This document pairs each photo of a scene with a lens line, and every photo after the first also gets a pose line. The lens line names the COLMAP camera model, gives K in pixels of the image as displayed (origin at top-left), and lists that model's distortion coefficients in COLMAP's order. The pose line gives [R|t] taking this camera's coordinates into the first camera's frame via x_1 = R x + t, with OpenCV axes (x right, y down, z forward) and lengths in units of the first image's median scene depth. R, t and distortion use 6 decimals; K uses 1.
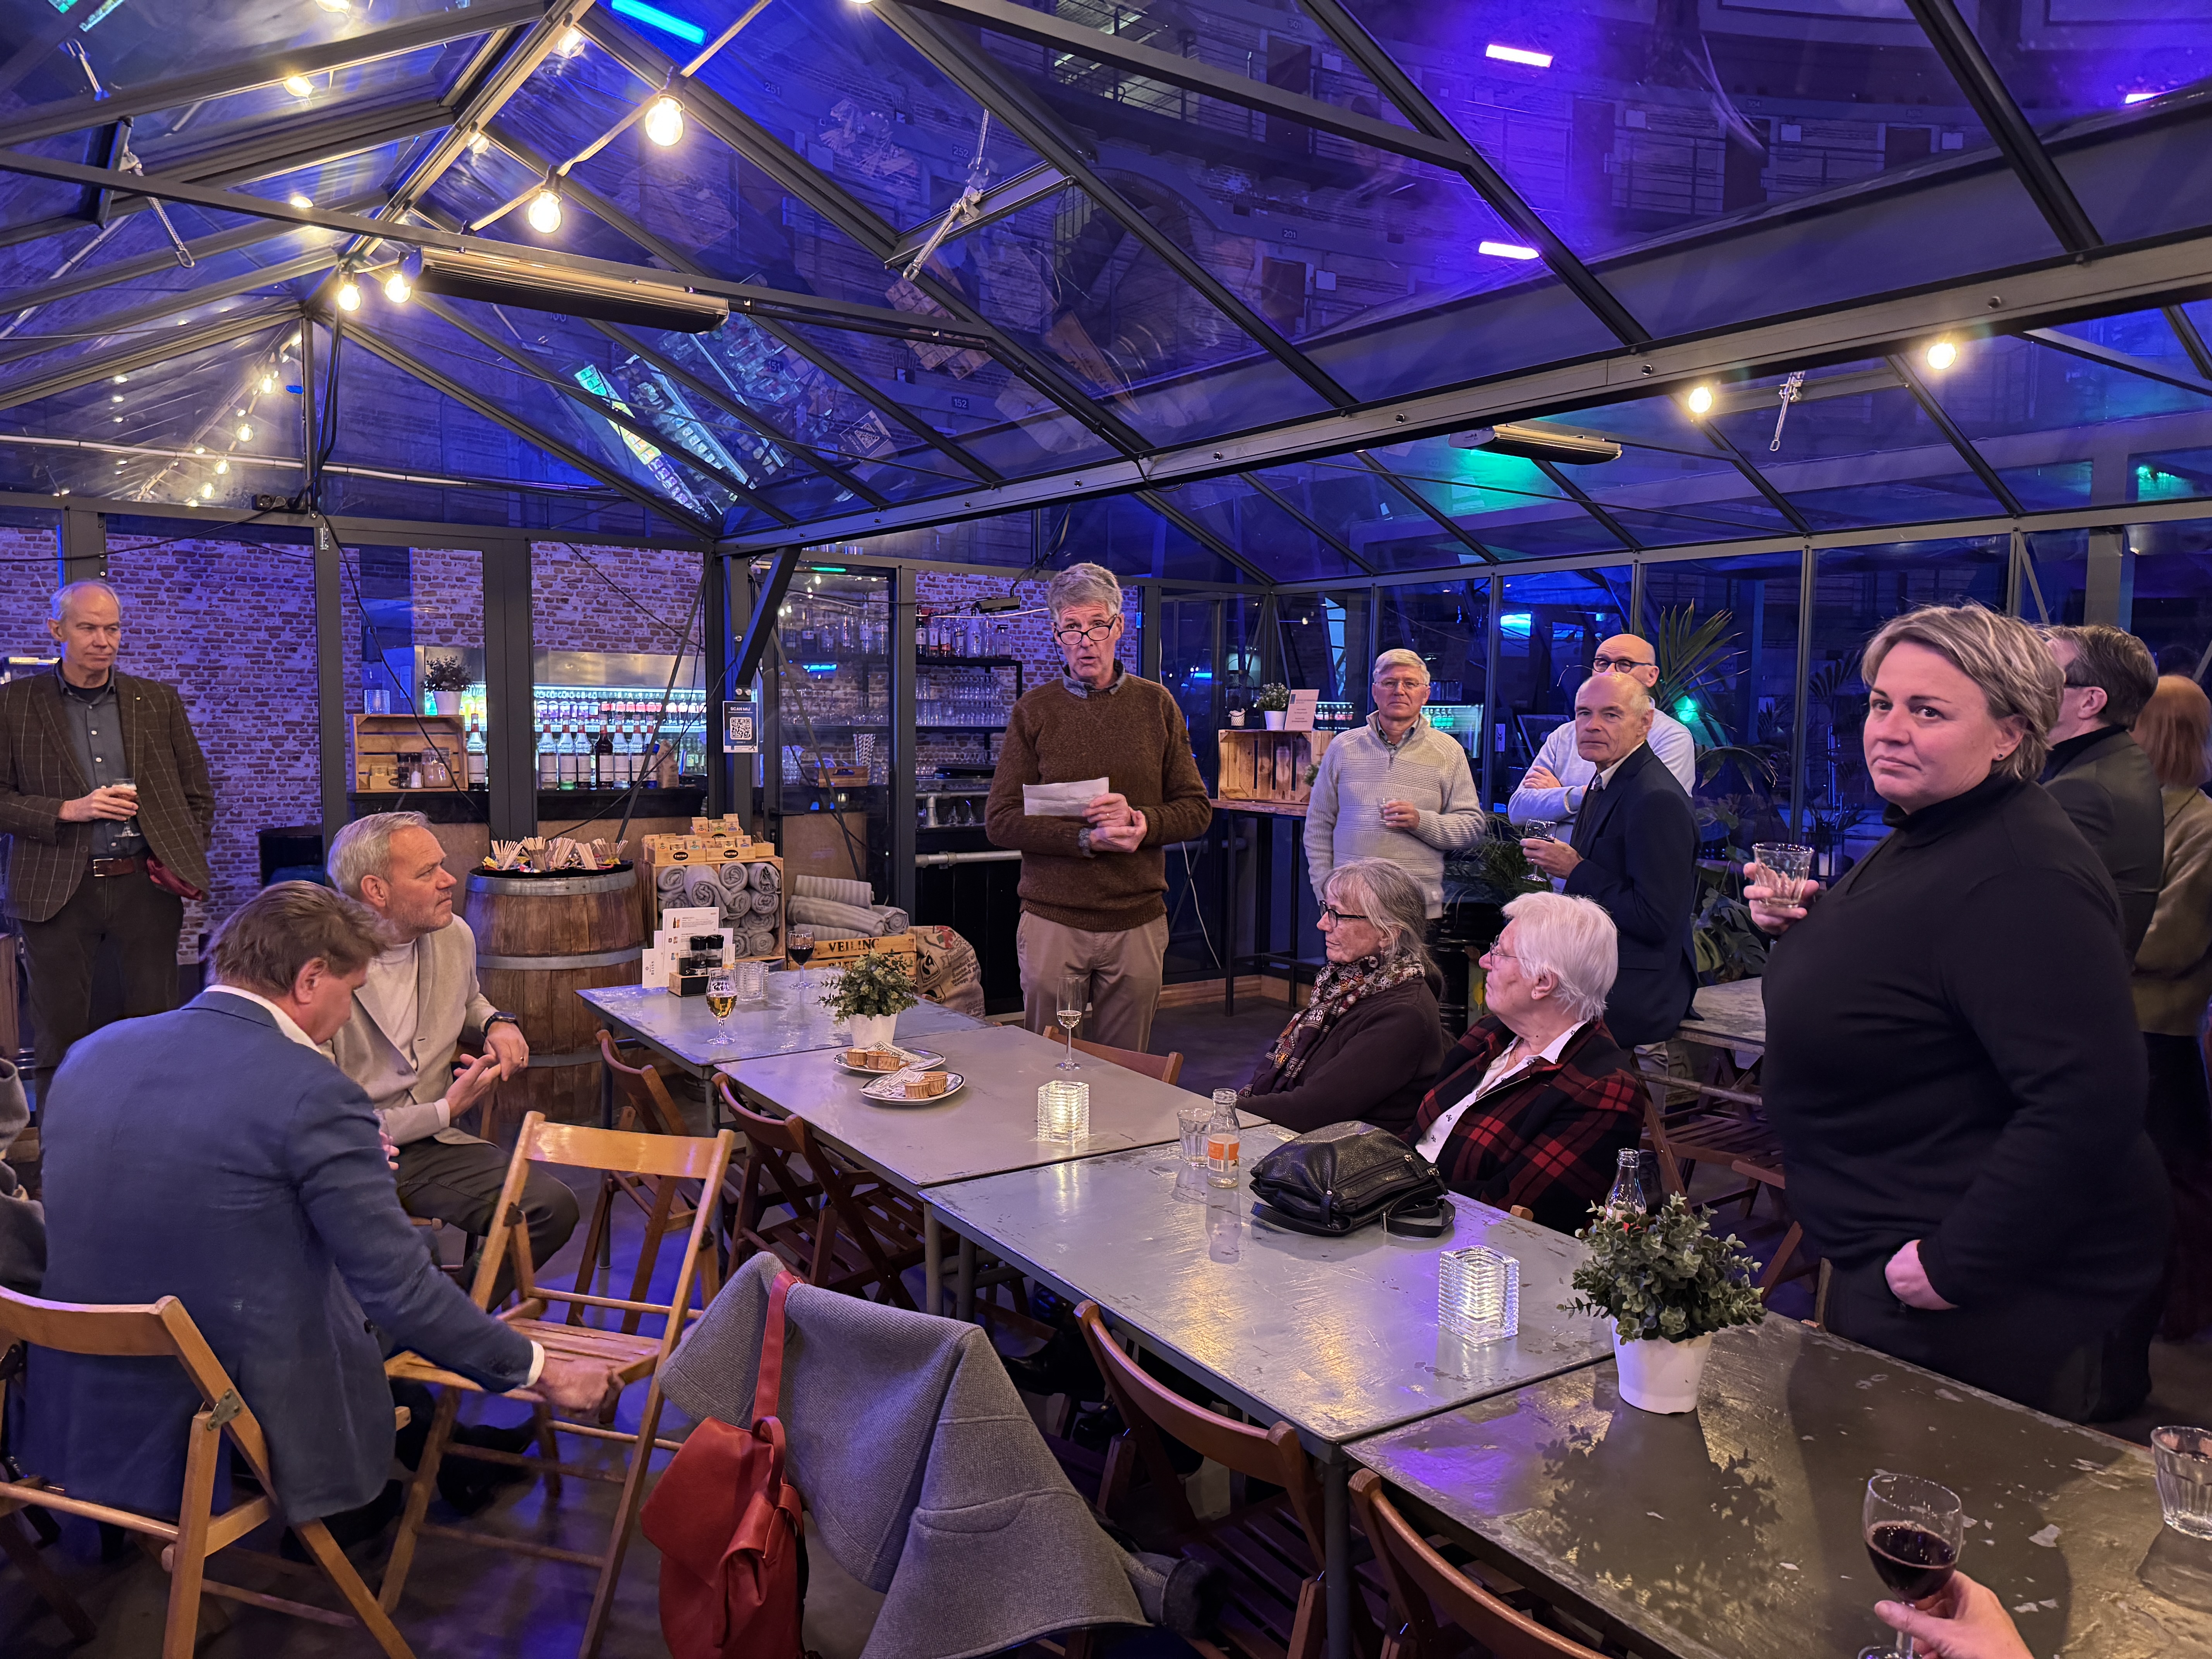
lens RADIAL K [[1539.4, 0, 1112.4], [0, 1539.4, 837.7], [0, 0, 1]] dist [0.082025, -0.131497]
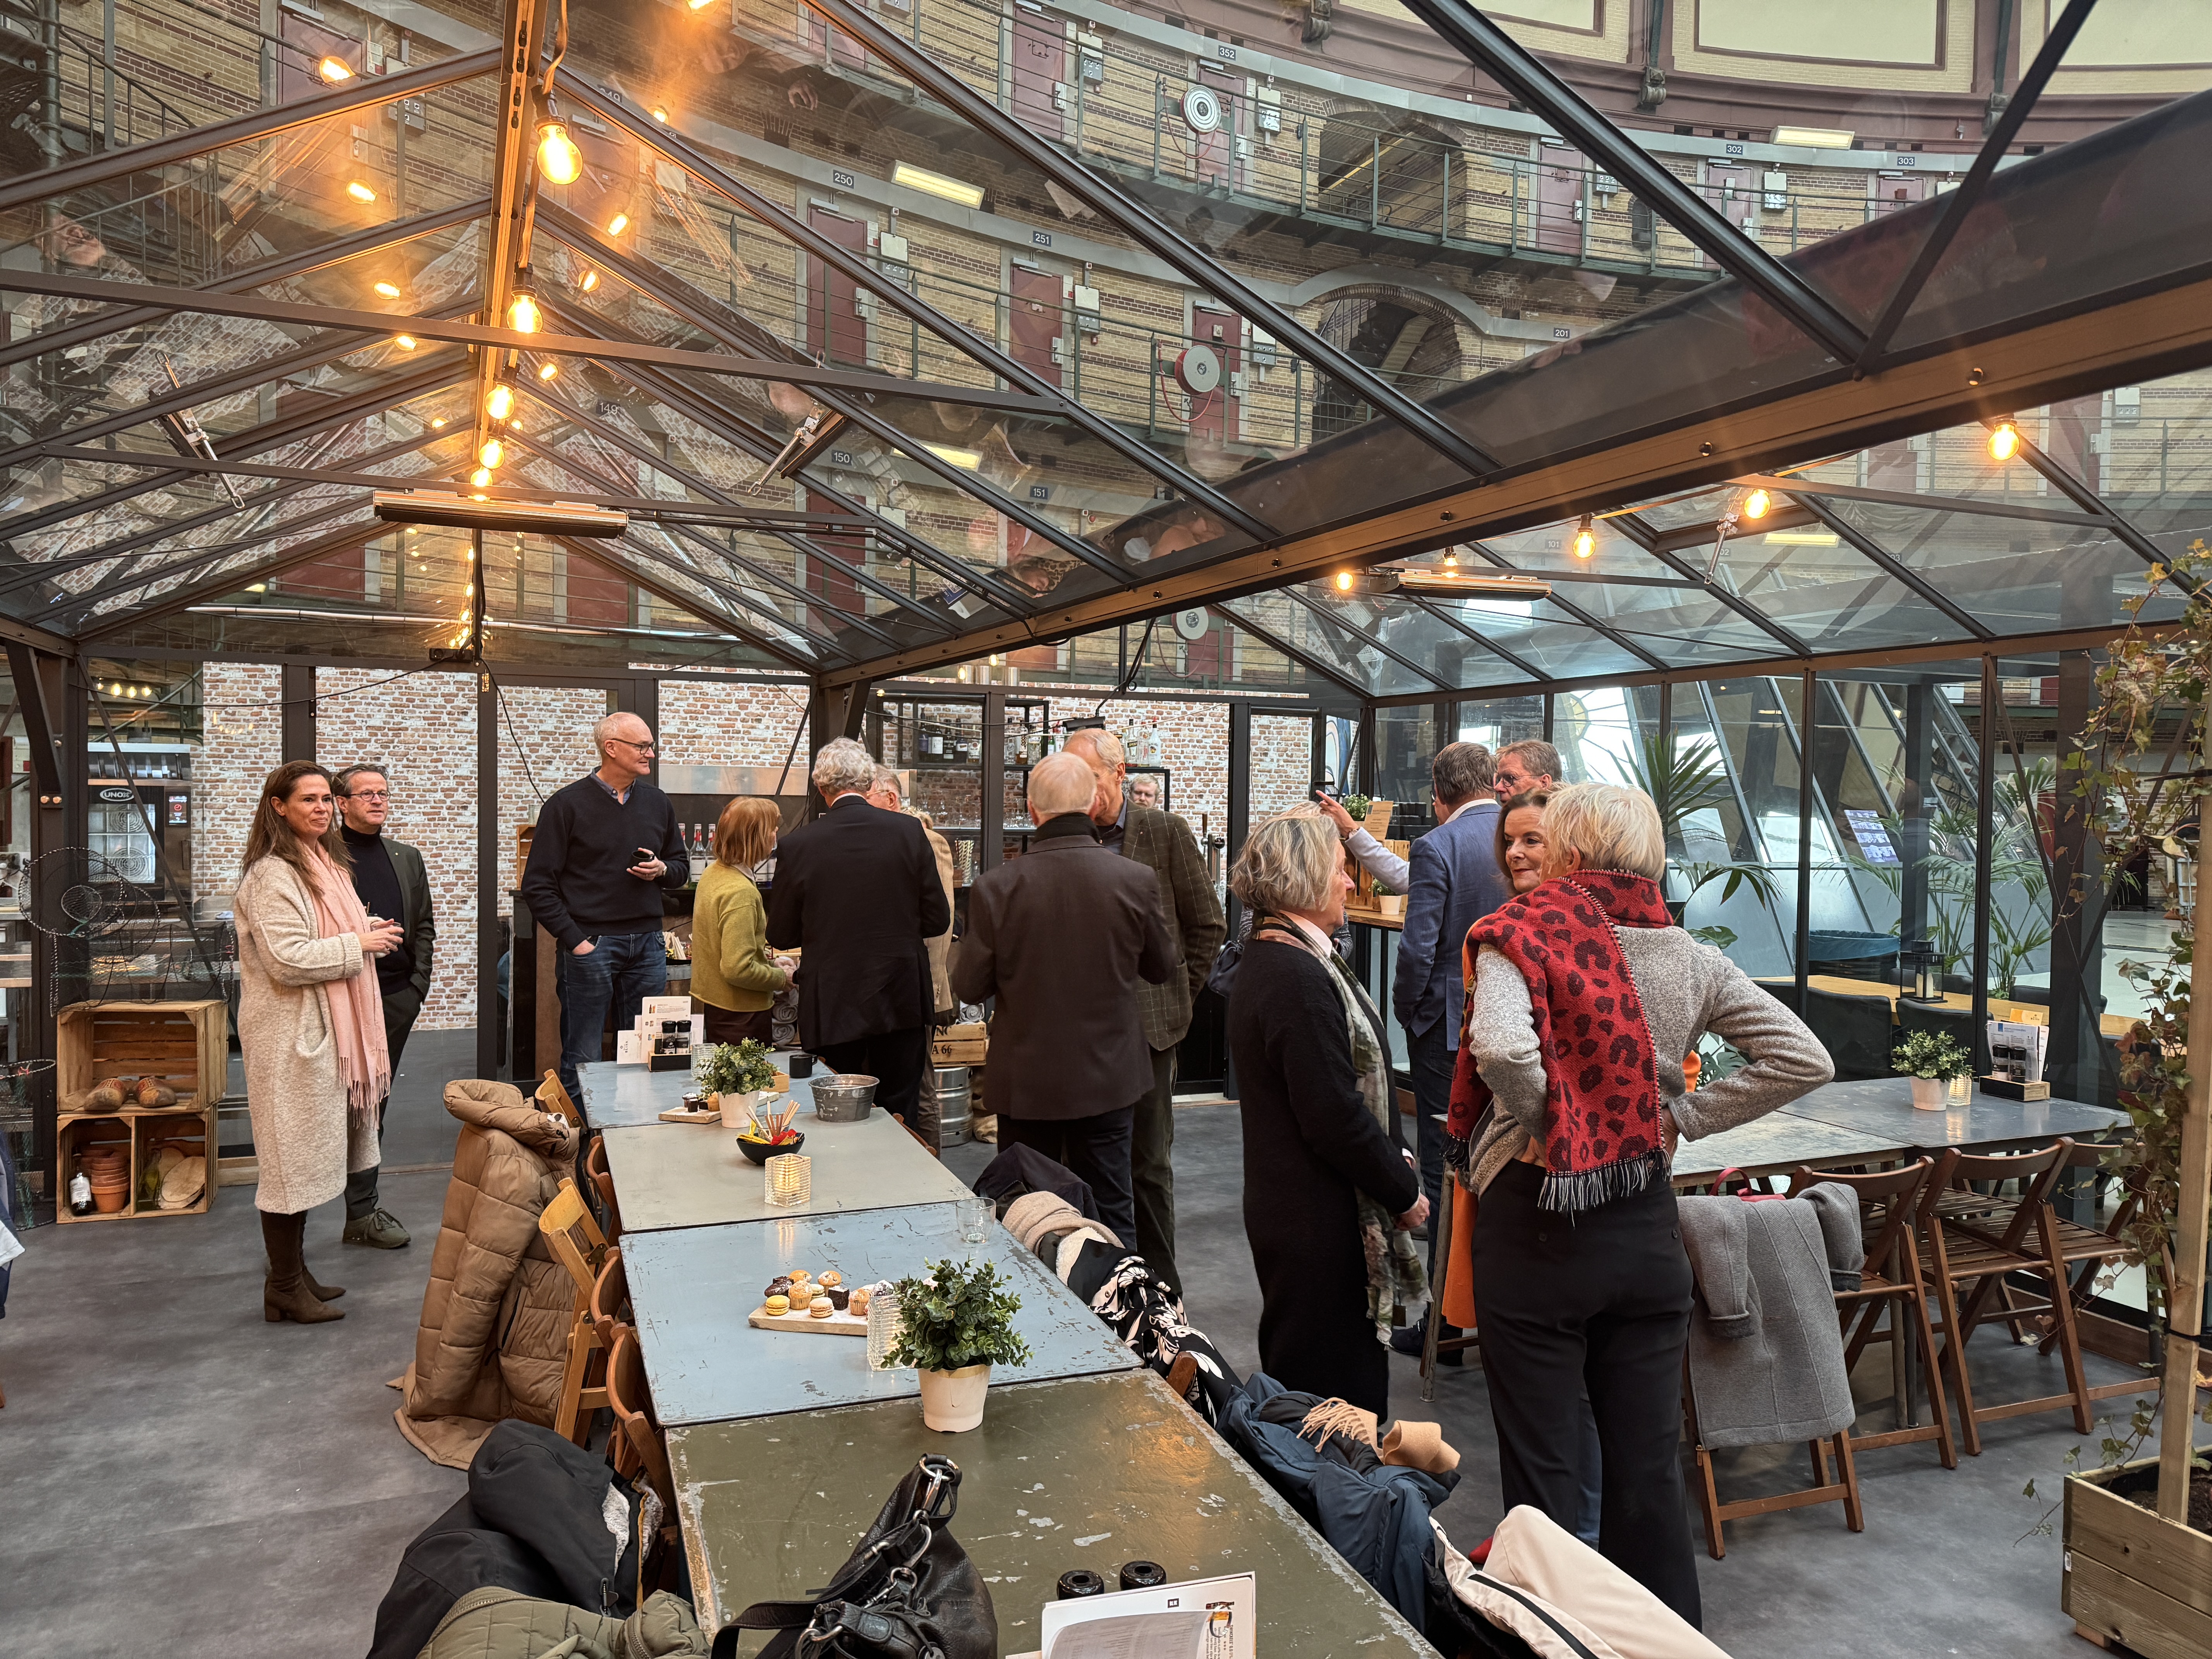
lens RADIAL K [[1545.2, 0, 1091.6], [0, 1545.2, 830.2], [0, 0, 1]] dist [0.078685, -0.091402]
pose [[0.972757, 0.009099, -0.231648, 0.225117], [-0.023811, 0.997866, -0.060797, -0.012488], [0.230601, 0.064657, 0.970898, -0.066726]]
